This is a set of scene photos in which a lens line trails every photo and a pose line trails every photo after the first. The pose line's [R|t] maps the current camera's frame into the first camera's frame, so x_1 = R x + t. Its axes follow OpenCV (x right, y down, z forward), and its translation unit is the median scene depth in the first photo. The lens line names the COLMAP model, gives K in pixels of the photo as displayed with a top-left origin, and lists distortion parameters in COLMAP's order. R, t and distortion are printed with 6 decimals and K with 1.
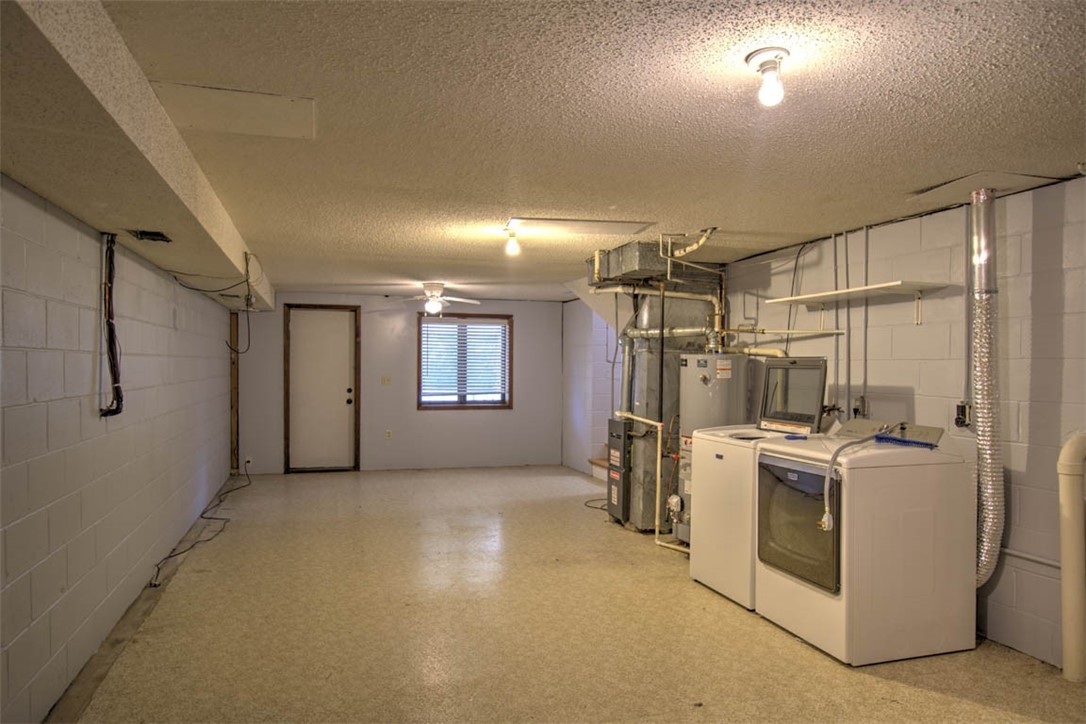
lens RADIAL K [[728.1, 0, 545.9], [0, 728.1, 362.3], [0, 0, 1]] dist [0.007302, 0.000609]
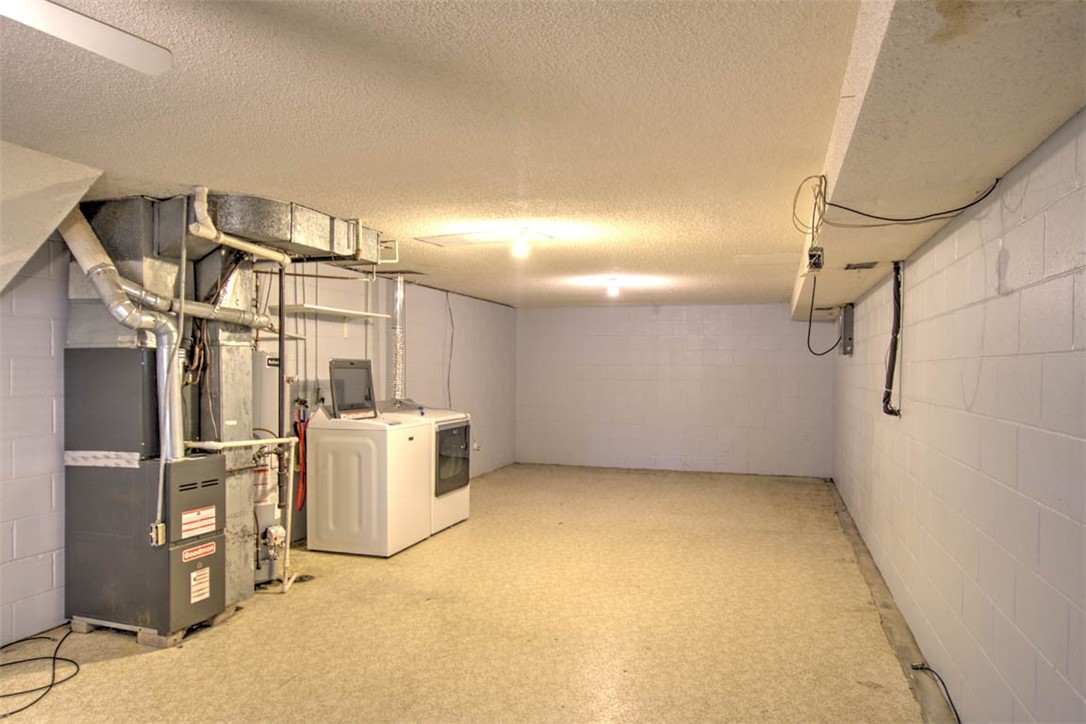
lens RADIAL K [[696.3, 0, 545.1], [0, 696.3, 368.2], [0, 0, 1]] dist [-0.002080, 0.000060]
pose [[-0.812337, -0.010084, 0.583101, -0.657371], [-0.012916, 0.999916, -0.000702, 0.005829], [-0.583045, -0.008102, -0.812399, 1.859154]]
